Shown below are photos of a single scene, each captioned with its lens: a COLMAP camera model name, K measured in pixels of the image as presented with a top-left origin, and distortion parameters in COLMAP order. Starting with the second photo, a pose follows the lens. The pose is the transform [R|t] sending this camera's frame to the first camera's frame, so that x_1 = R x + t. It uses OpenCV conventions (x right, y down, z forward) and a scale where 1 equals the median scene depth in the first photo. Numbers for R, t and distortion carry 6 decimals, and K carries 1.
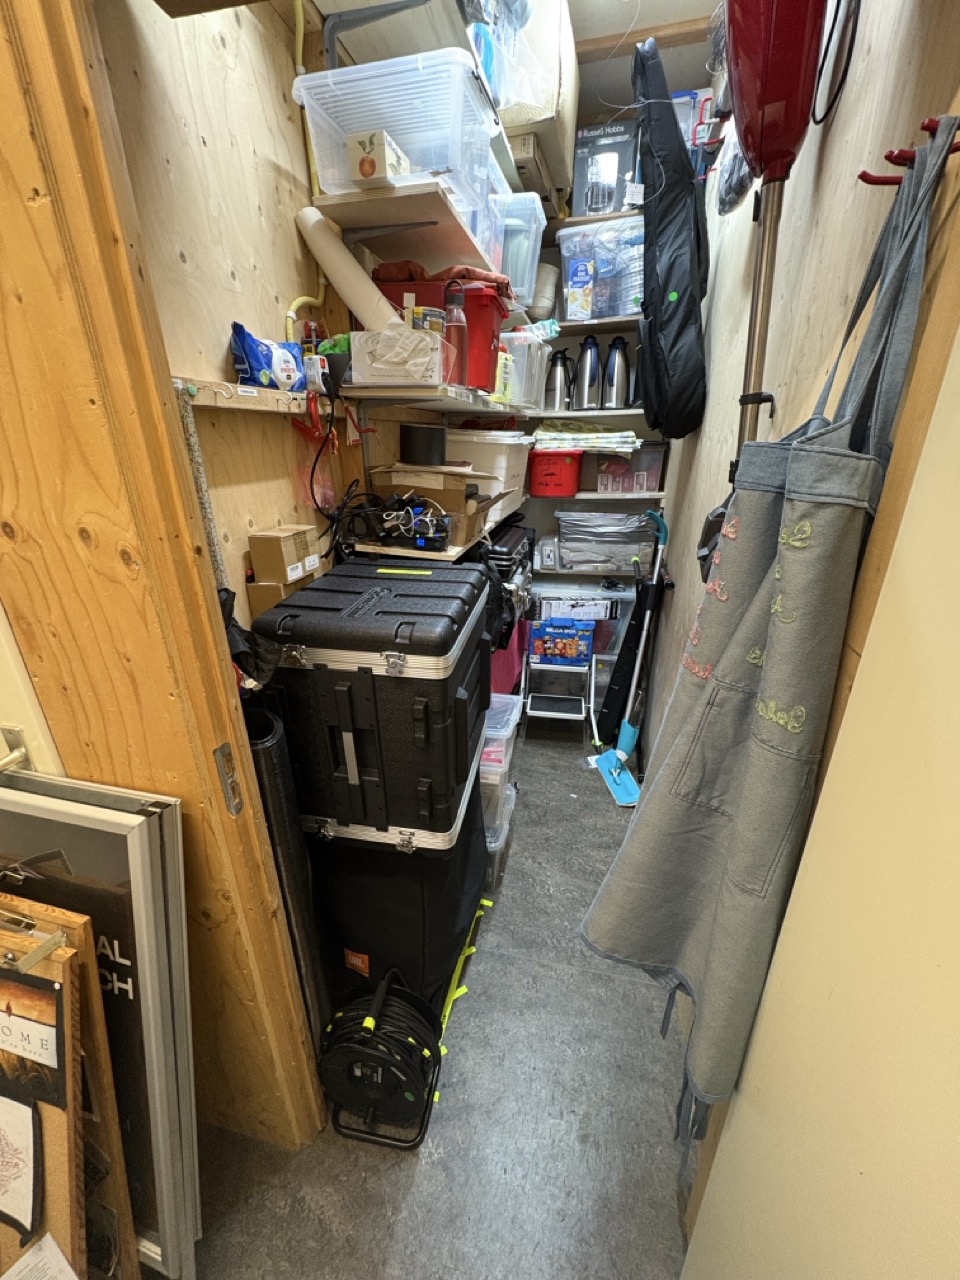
lens RADIAL K [[509.7, 0, 480.0], [0, 509.7, 640.0], [0, 0, 1]] dist [-0.000482, -0.000242]
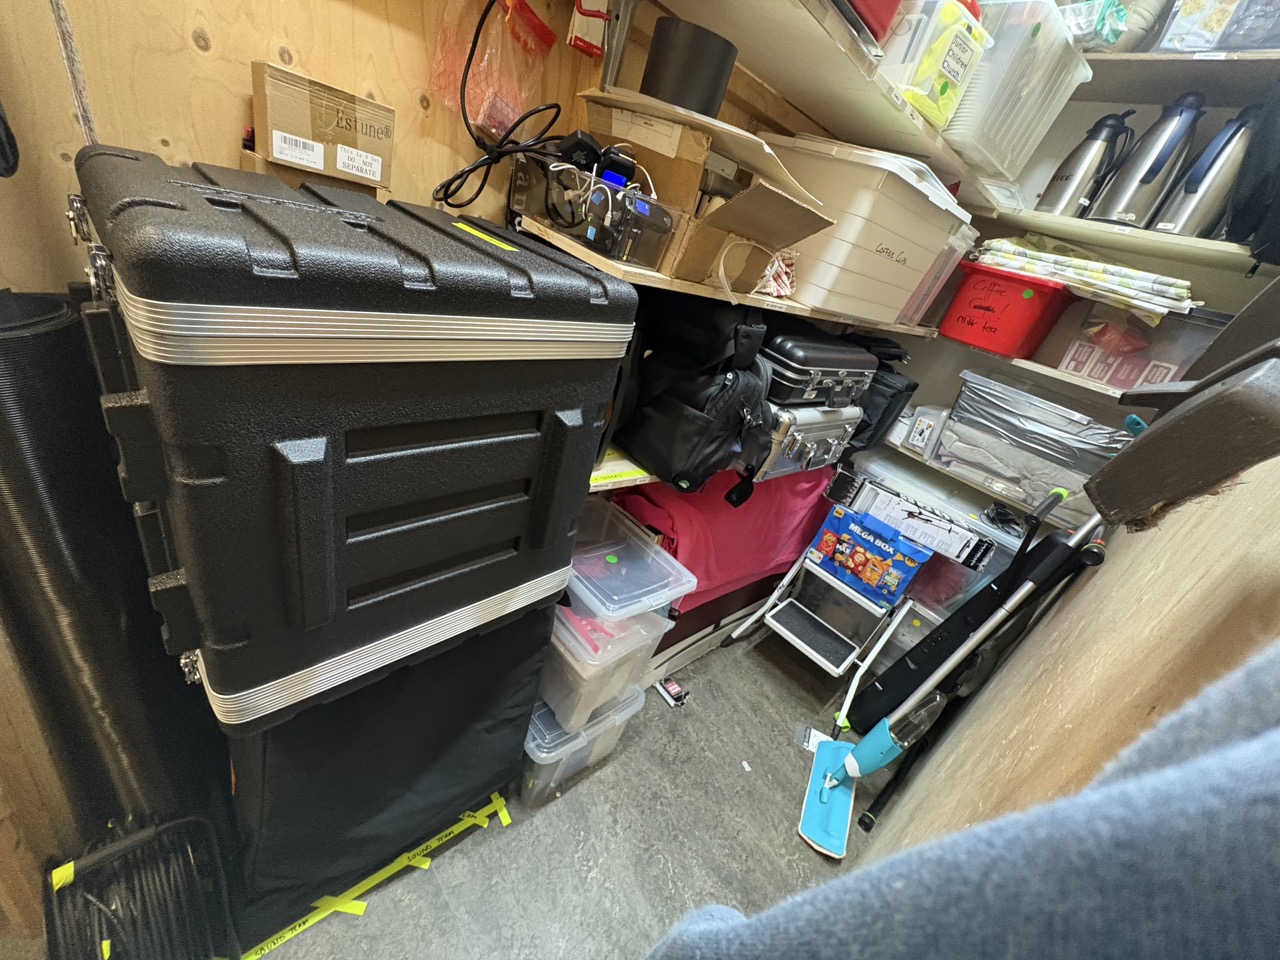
lens RADIAL K [[509.7, 0, 640.0], [0, 509.7, 480.0], [0, 0, 1]] dist [-0.000482, -0.000242]
pose [[0.789421, 0.463308, -0.402691, 0.152935], [-0.459563, 0.880969, 0.112671, -0.021209], [0.406960, 0.096117, 0.908375, 0.294149]]
